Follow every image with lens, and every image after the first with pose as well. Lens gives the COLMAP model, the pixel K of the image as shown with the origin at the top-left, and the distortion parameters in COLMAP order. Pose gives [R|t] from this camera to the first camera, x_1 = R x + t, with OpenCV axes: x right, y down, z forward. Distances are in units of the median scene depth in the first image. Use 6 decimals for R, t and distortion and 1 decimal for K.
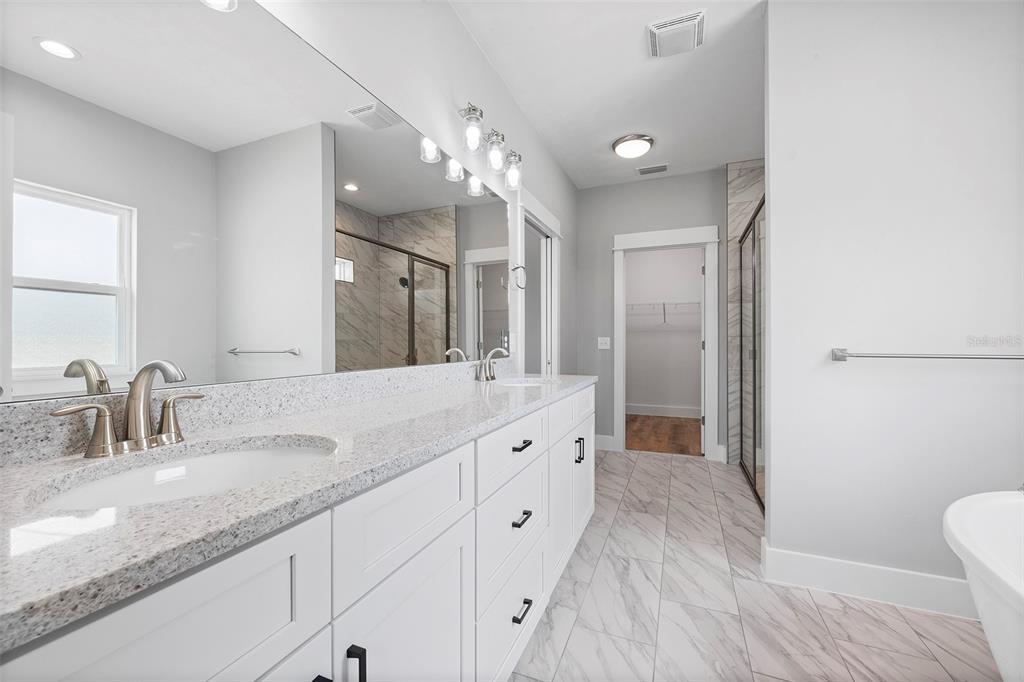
lens RADIAL K [[413.2, 0, 511.5], [0, 413.2, 343.8], [0, 0, 1]] dist [0.000519, 0.000029]
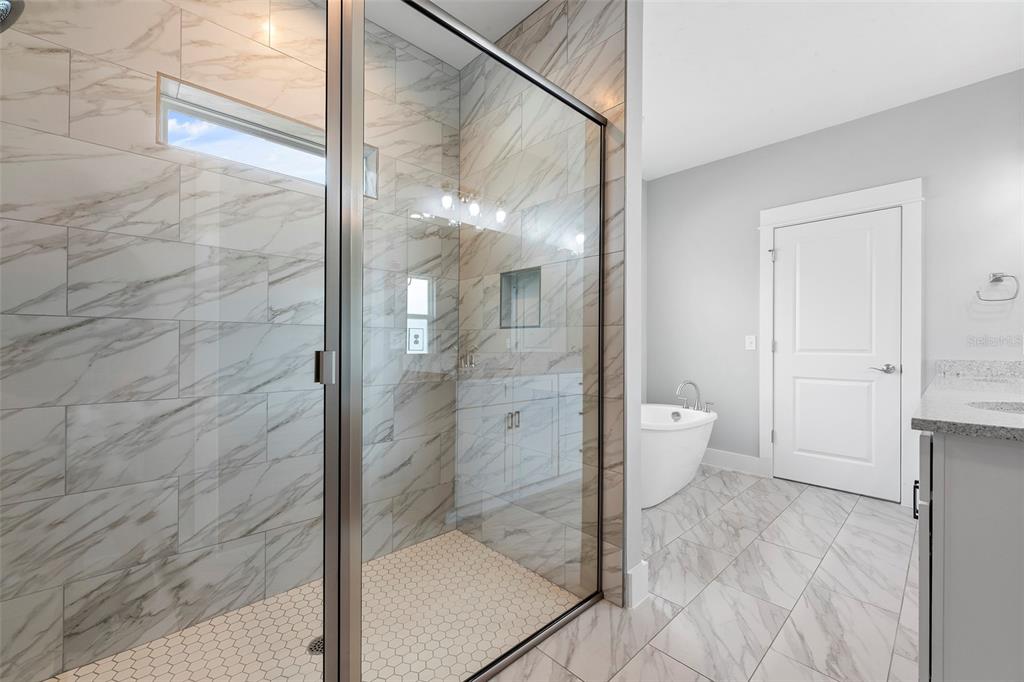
lens RADIAL K [[413.2, 0, 514.8], [0, 413.2, 343.9], [0, 0, 1]] dist [0.000519, 0.000029]
pose [[-0.914089, 0.004080, 0.405493, 0.538037], [0.002873, 0.999989, -0.003584, 0.011843], [-0.405503, -0.002111, -0.914091, 2.065441]]
